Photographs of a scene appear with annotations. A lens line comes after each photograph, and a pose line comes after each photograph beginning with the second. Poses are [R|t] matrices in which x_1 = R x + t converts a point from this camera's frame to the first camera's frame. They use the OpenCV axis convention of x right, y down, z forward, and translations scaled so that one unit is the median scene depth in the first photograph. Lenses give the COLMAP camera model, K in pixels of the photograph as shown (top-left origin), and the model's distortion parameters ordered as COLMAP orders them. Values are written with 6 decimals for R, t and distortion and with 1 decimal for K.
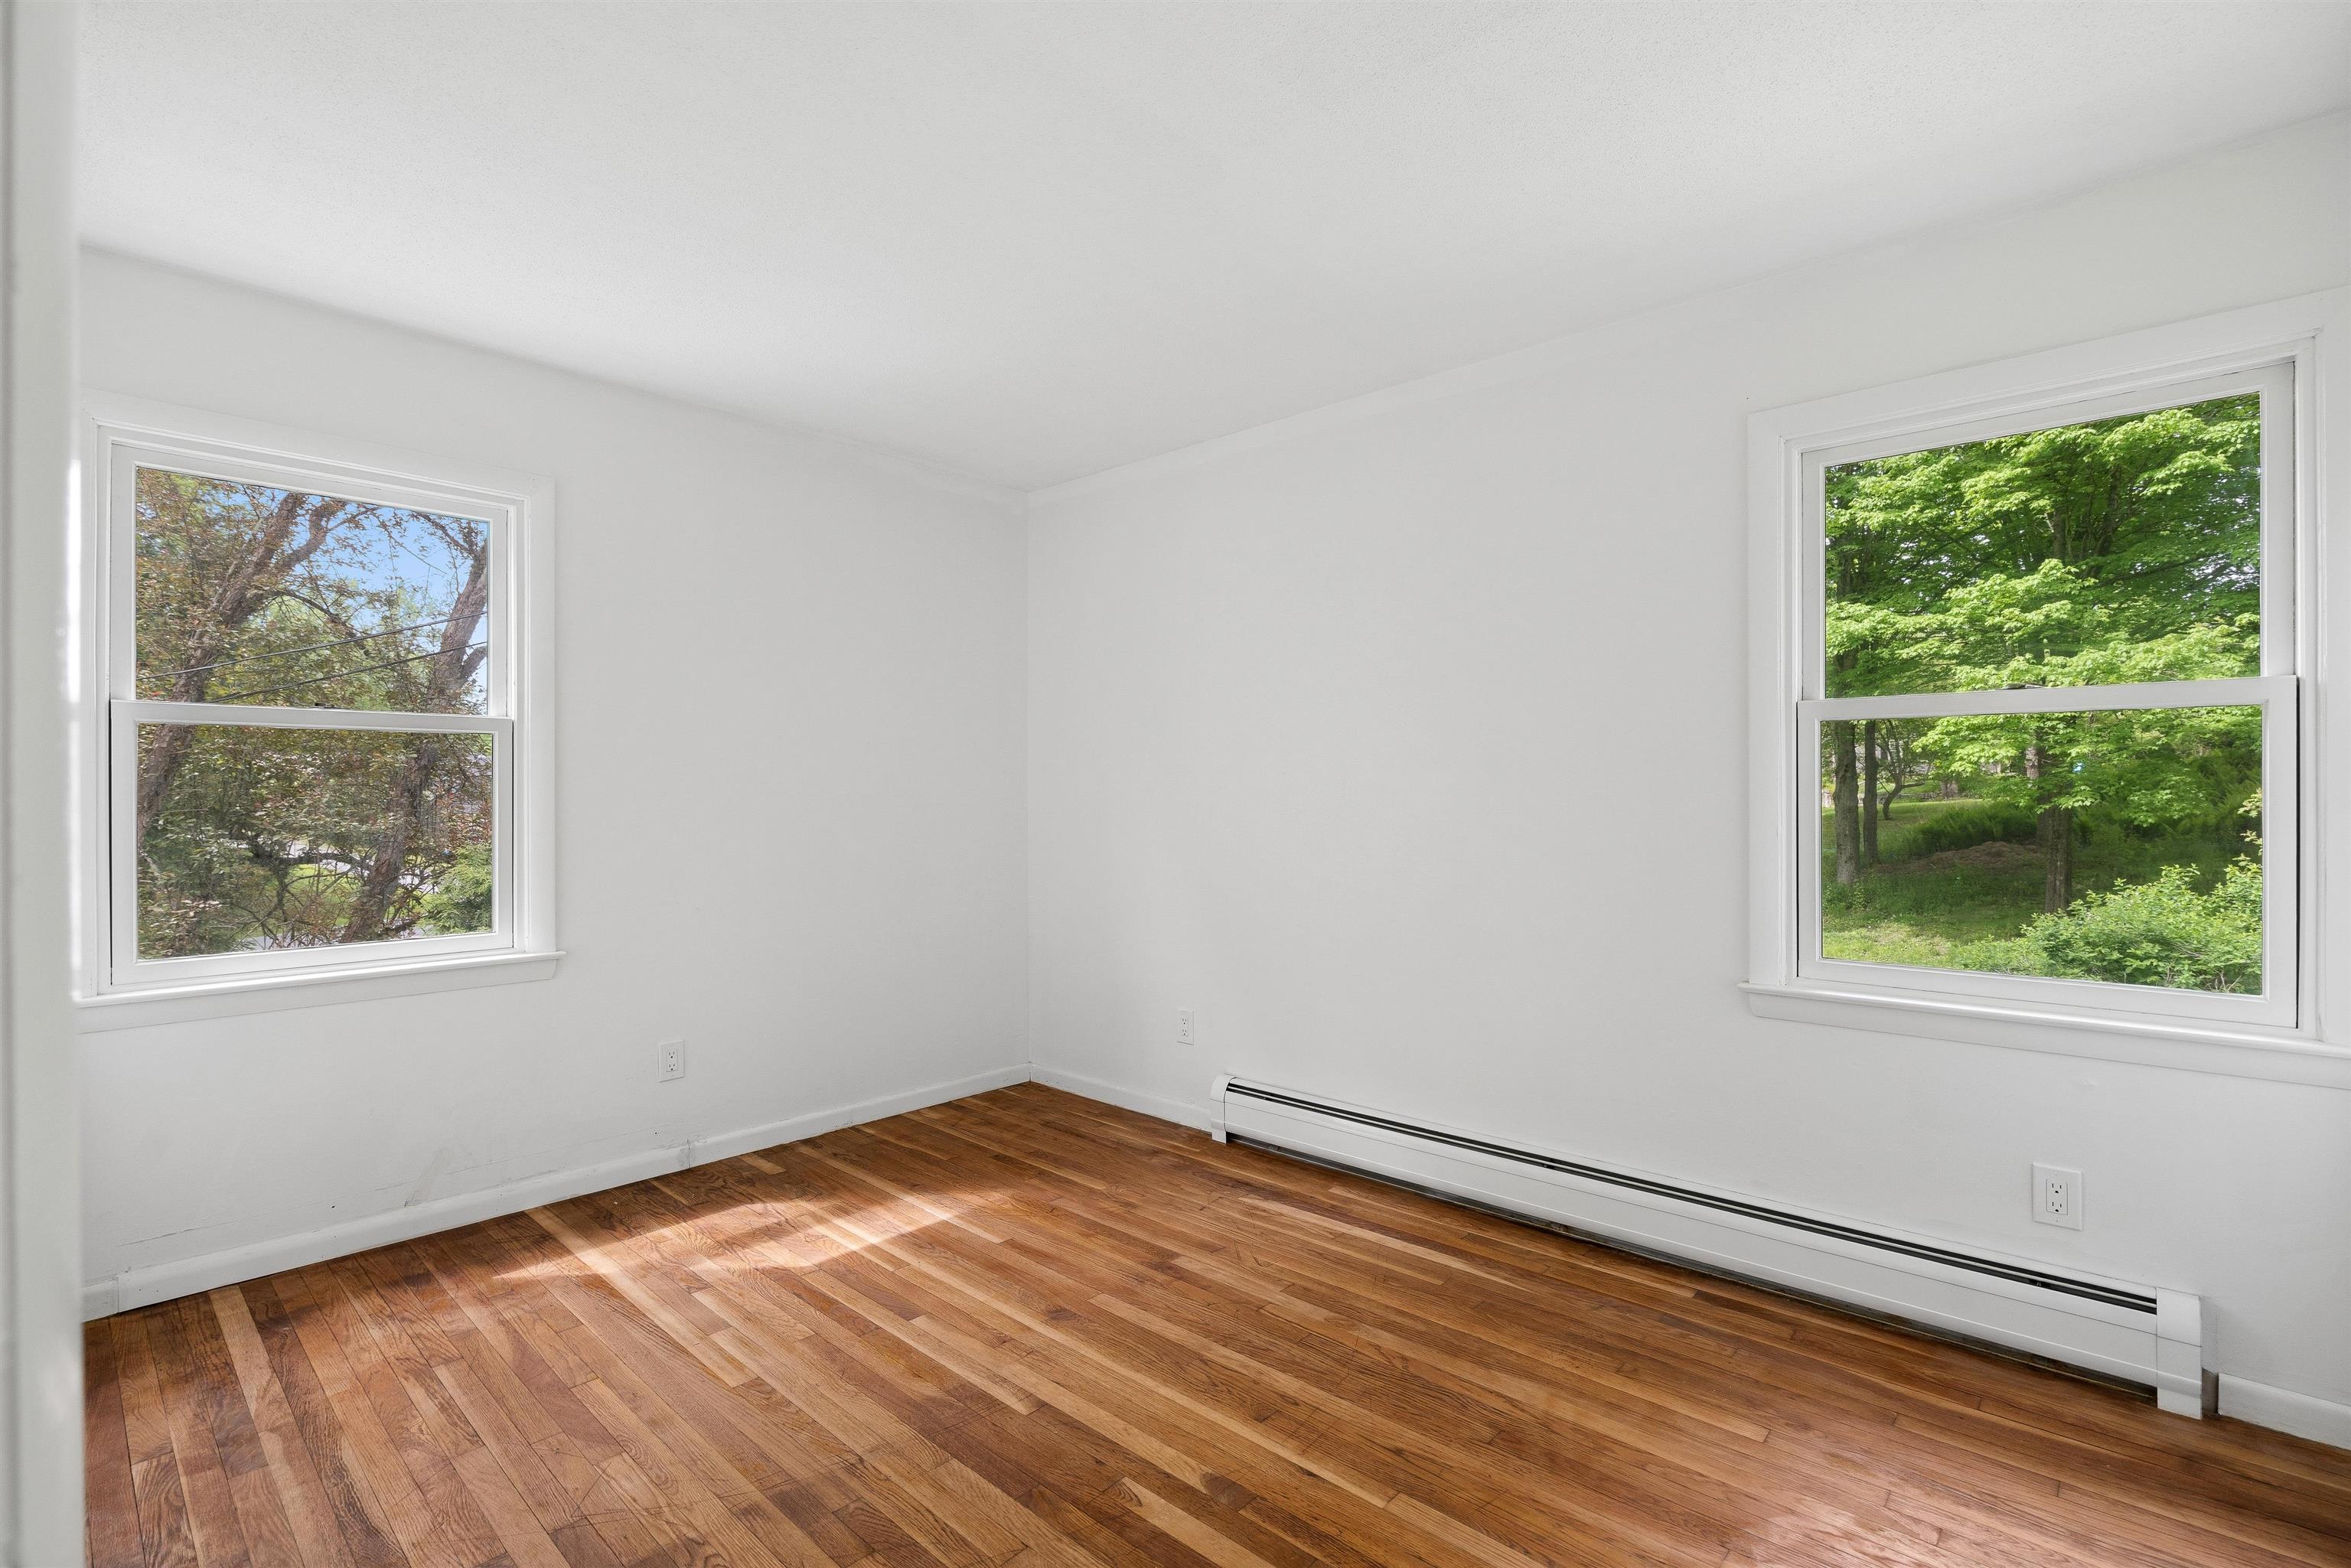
lens RADIAL K [[1067.4, 0, 1170.5], [0, 1067.4, 800.5], [0, 0, 1]] dist [-0.011101, 0.000742]
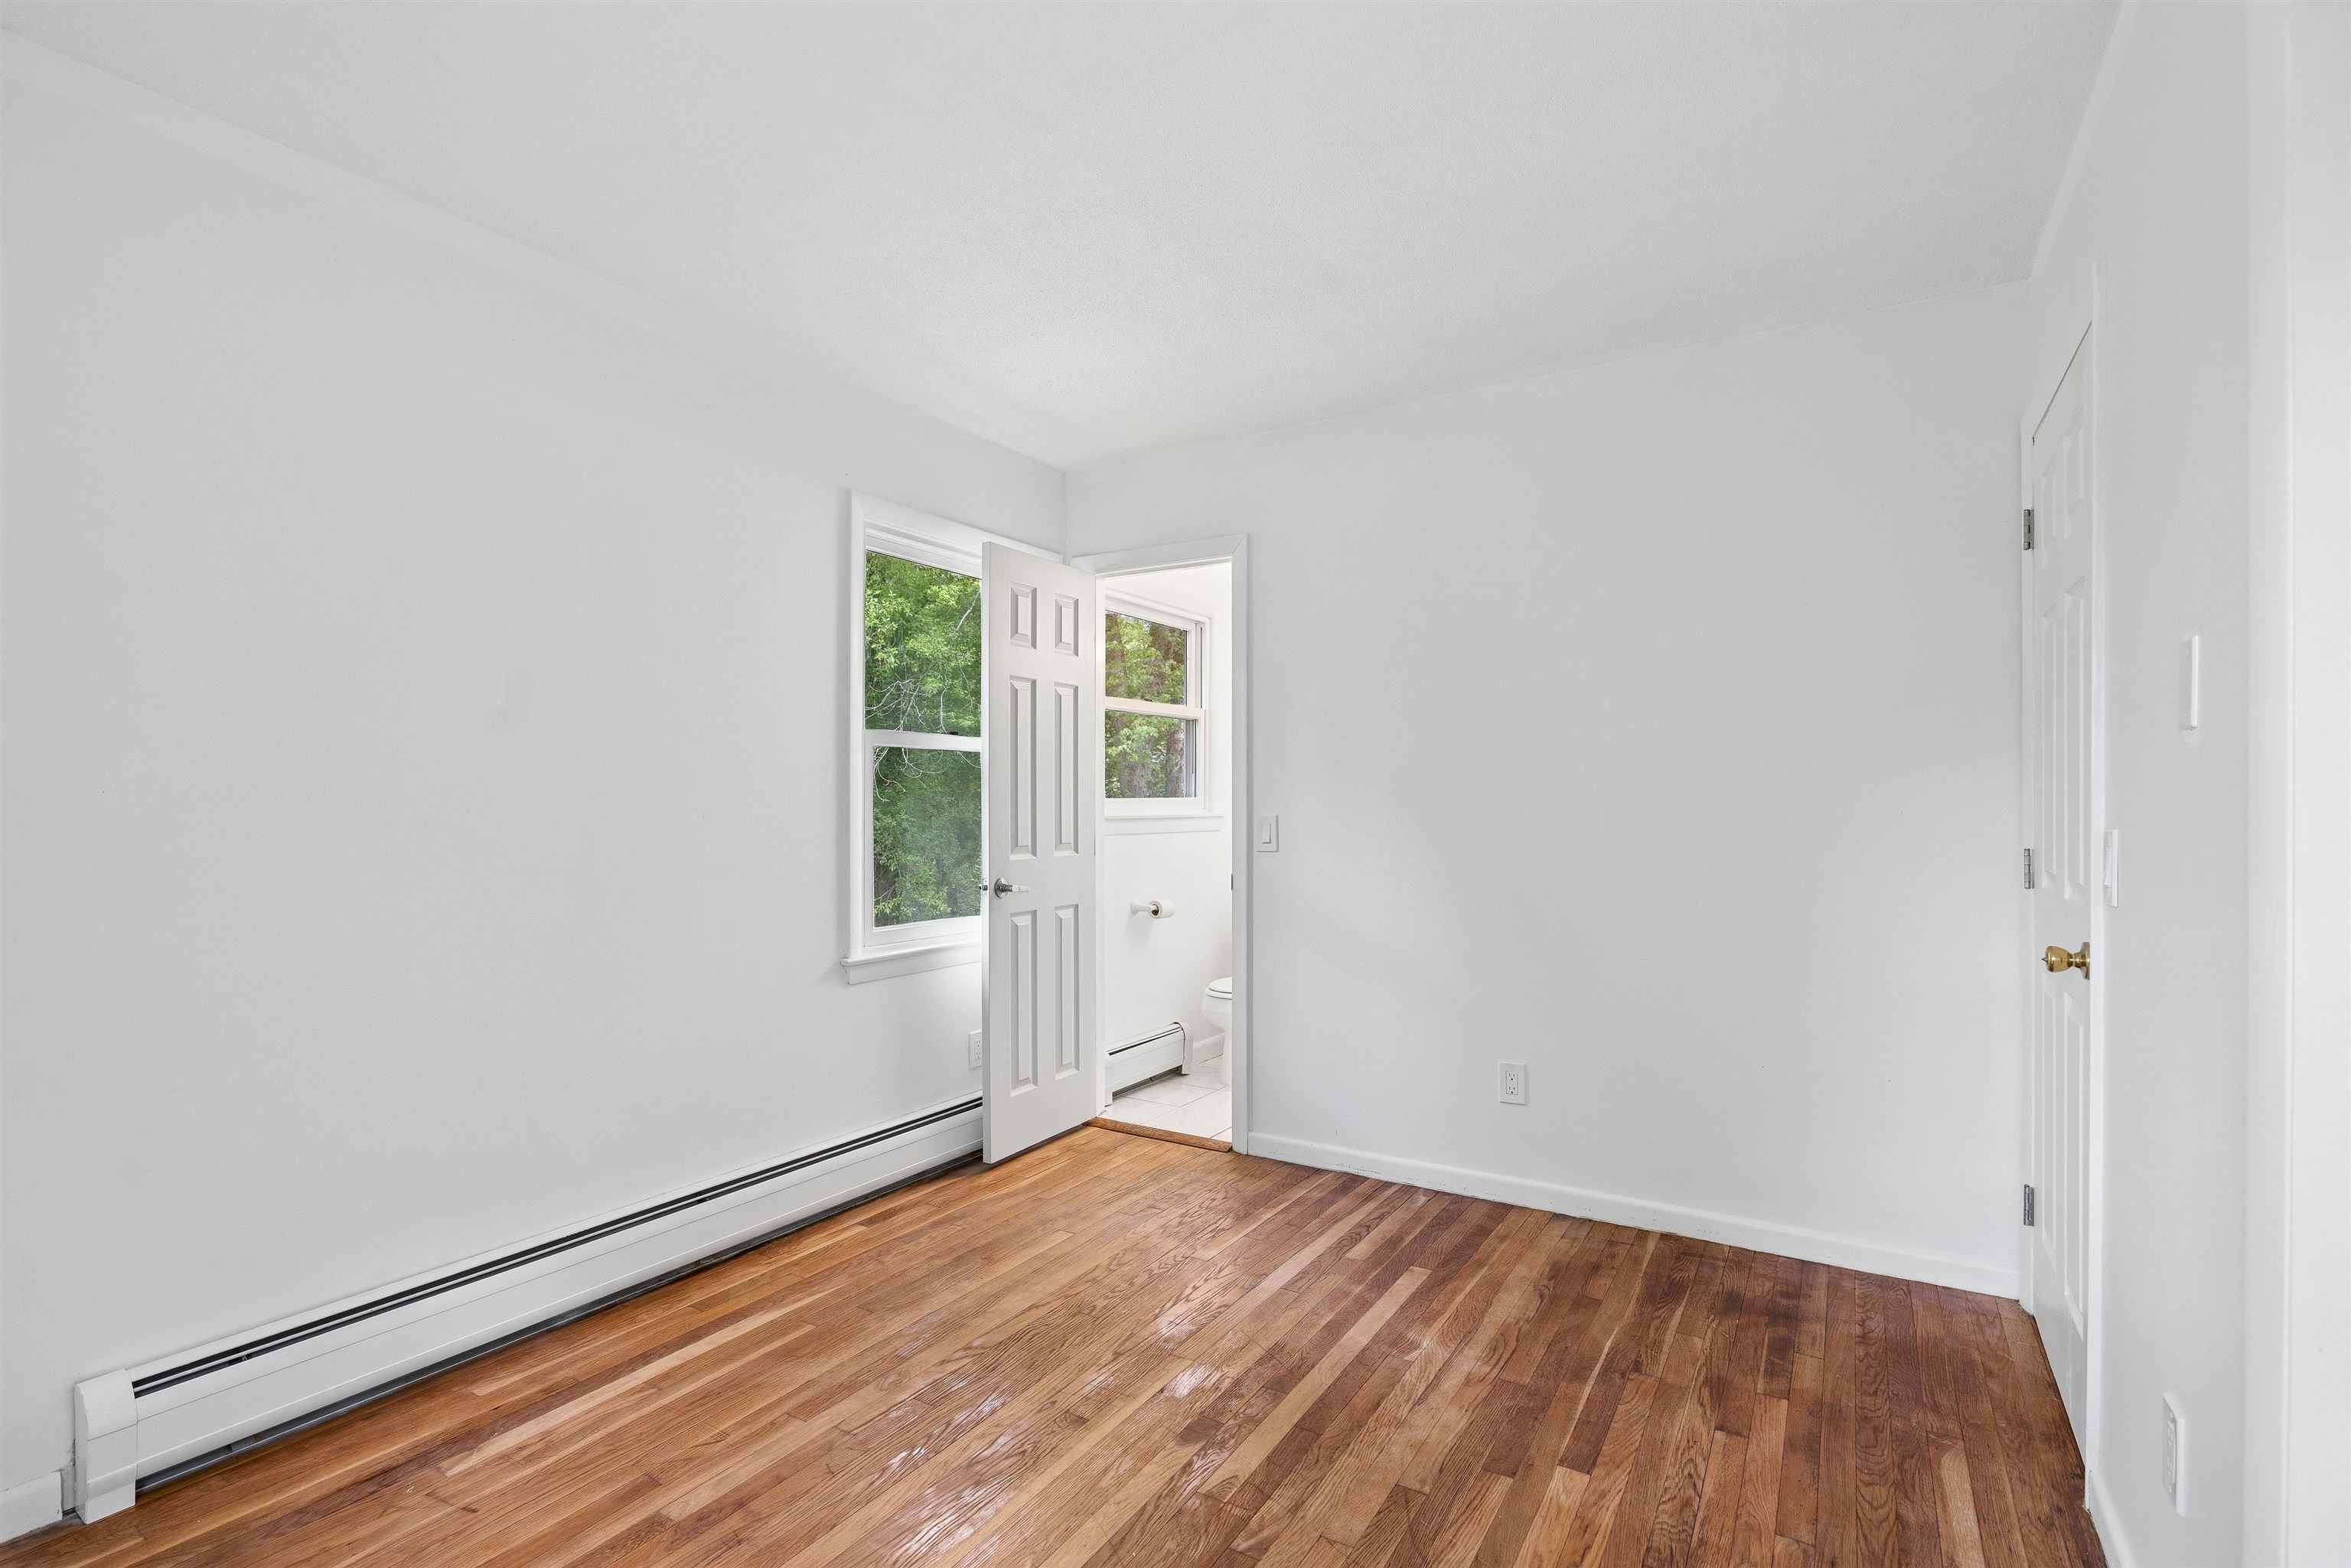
lens RADIAL K [[1067.4, 0, 1170.5], [0, 1067.4, 800.5], [0, 0, 1]] dist [-0.011101, 0.000742]
pose [[-0.177374, 0.003564, 0.984137, -0.675068], [0.004193, 0.999987, -0.002866, -0.004855], [-0.984135, 0.003618, -0.177387, 0.795052]]
